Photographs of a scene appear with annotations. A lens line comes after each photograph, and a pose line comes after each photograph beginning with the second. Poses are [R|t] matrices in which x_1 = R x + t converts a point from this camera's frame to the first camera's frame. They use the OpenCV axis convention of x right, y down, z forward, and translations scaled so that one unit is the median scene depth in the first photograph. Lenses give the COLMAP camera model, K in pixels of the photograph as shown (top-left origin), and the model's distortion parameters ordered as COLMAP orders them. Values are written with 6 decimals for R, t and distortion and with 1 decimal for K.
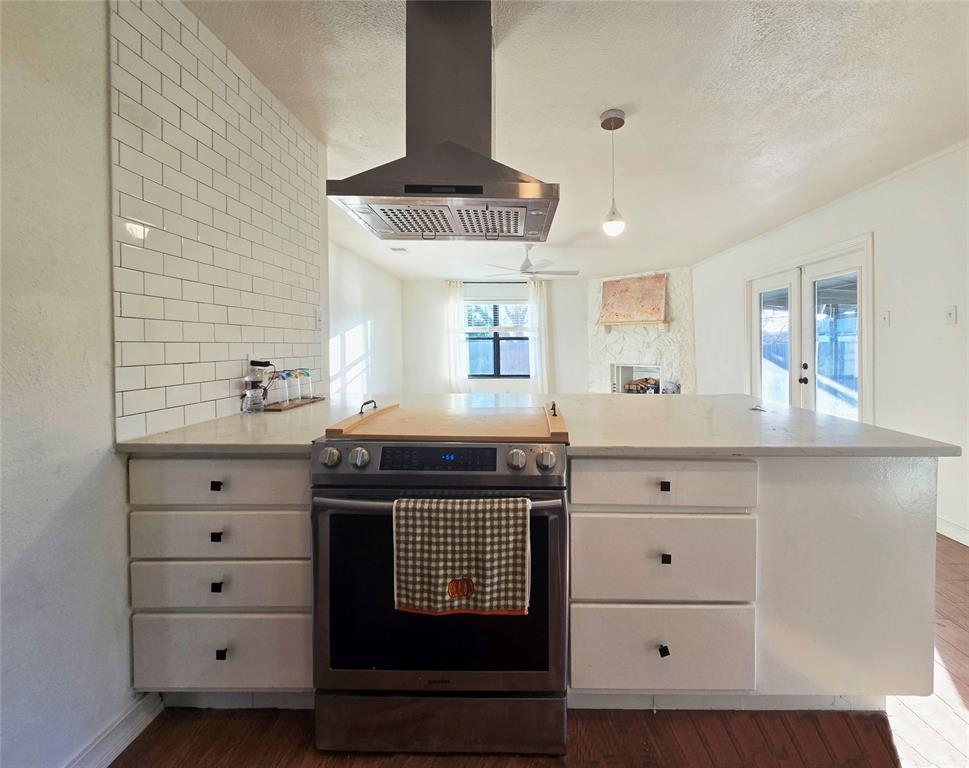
lens RADIAL K [[394.5, 0, 554.3], [0, 394.5, 351.7], [0, 0, 1]] dist [-0.000180, -0.000031]
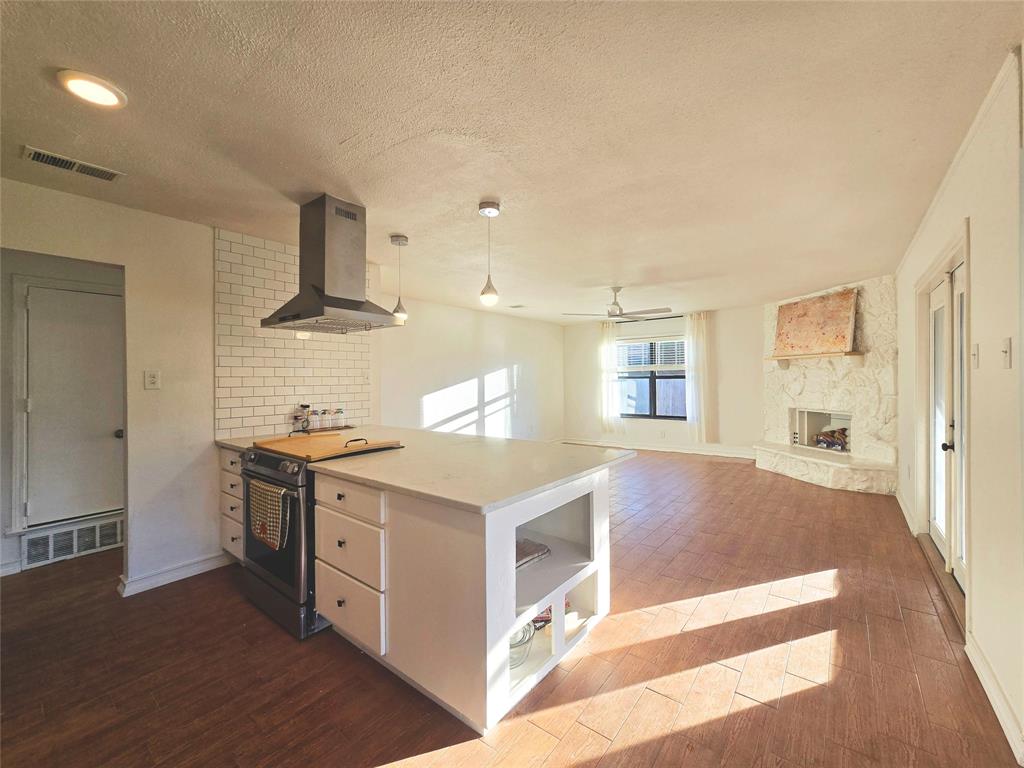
lens RADIAL K [[415.0, 0, 528.7], [0, 415.0, 388.4], [0, 0, 1]] dist [-0.002179, 0.000084]
pose [[0.799376, 0.005287, -0.600808, 0.246116], [-0.001984, 0.999979, 0.006160, -0.013299], [0.600828, -0.003732, 0.799370, 0.017045]]
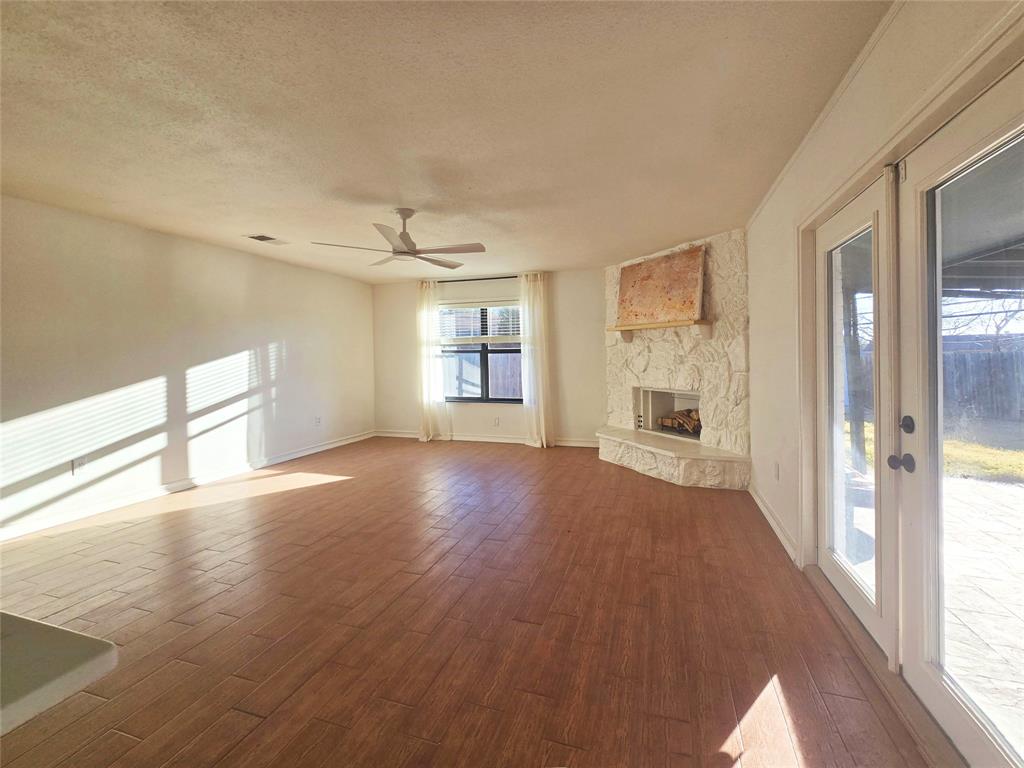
lens RADIAL K [[431.6, 0, 506.9], [0, 431.6, 360.0], [0, 0, 1]] dist [0.001035, -0.000069]
pose [[0.939430, -0.003917, -0.342719, 0.211833], [0.001547, 0.999973, -0.007189, -0.011221], [0.342738, 0.006223, 0.939410, 0.243871]]
